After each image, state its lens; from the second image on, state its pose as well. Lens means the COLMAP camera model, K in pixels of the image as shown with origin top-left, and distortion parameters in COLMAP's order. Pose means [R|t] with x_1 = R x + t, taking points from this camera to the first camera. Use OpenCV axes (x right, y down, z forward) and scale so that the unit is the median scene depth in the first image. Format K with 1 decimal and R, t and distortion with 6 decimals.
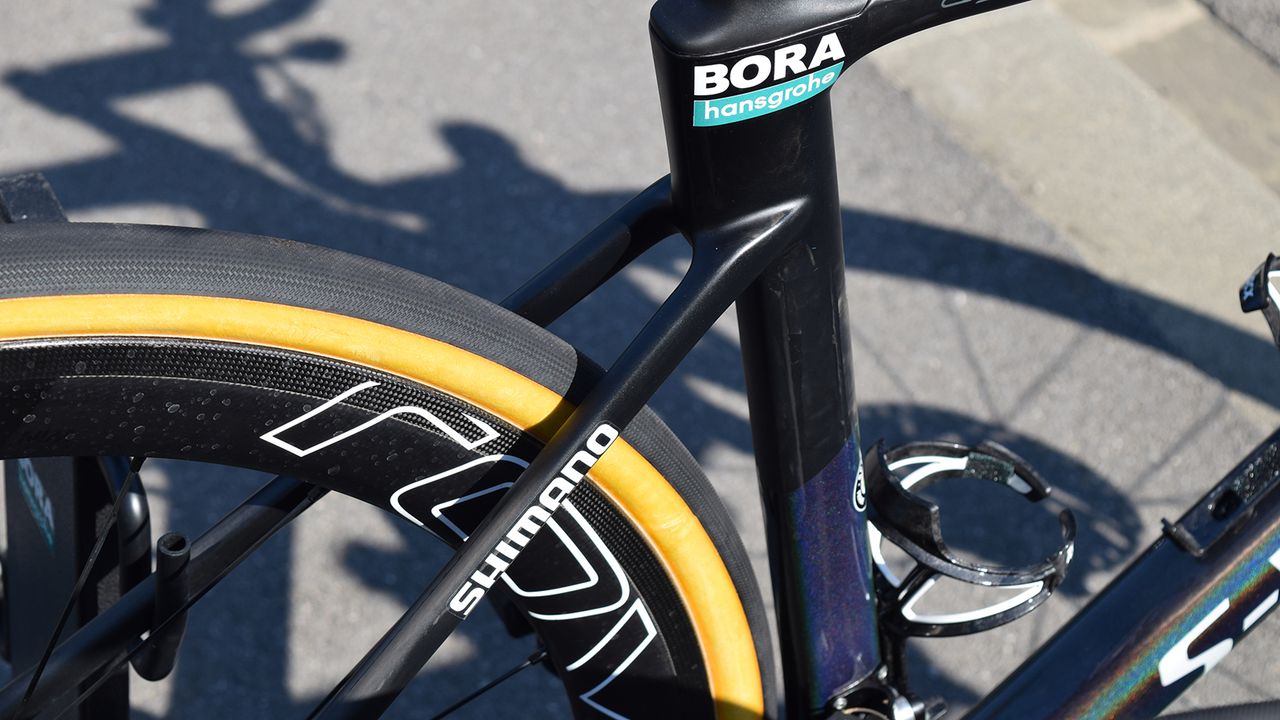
lens RADIAL K [[2818.1, 0, 648.8], [0, 2818.1, 353.9], [0, 0, 1]] dist [0.053070, 0.000000]
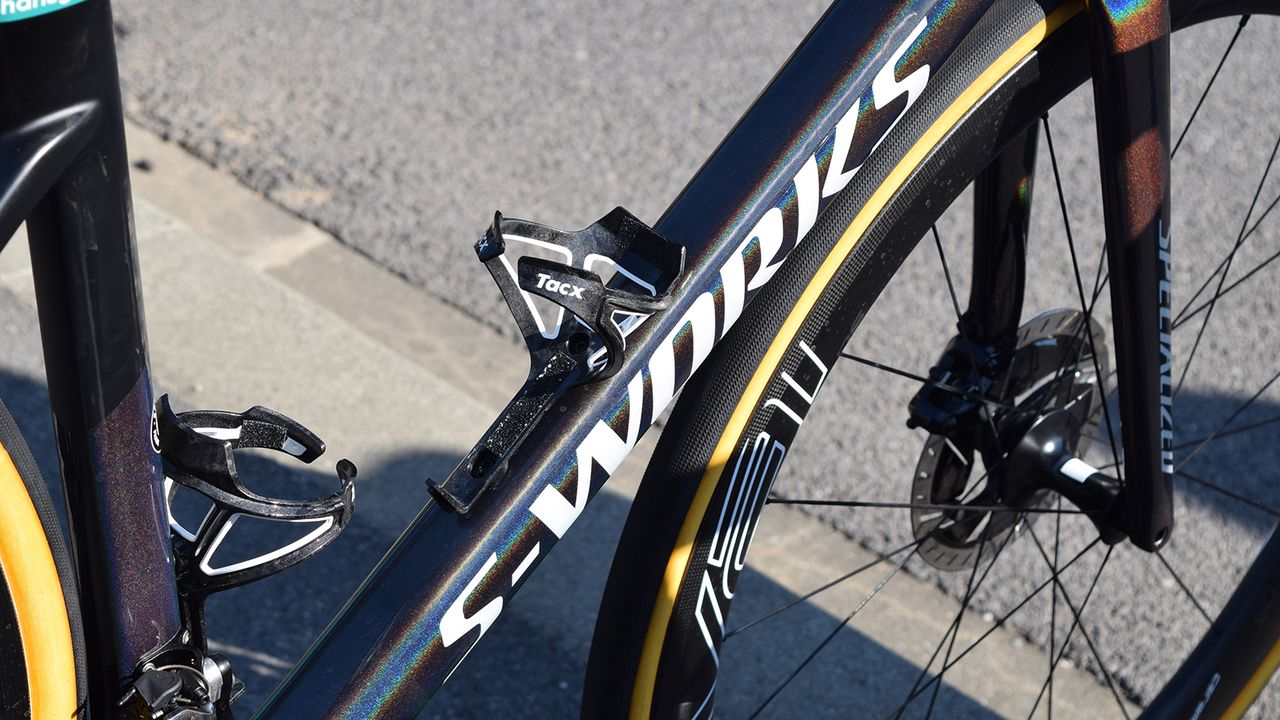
lens RADIAL K [[3117.5, 0, 635.0], [0, 3117.5, 360.2], [0, 0, 1]] dist [0.037421, 0.000000]
pose [[0.947491, -0.088778, 0.307213, -0.112337], [0.132438, 0.983368, -0.124286, 0.196971], [-0.291070, 0.158447, 0.943490, -0.139965]]
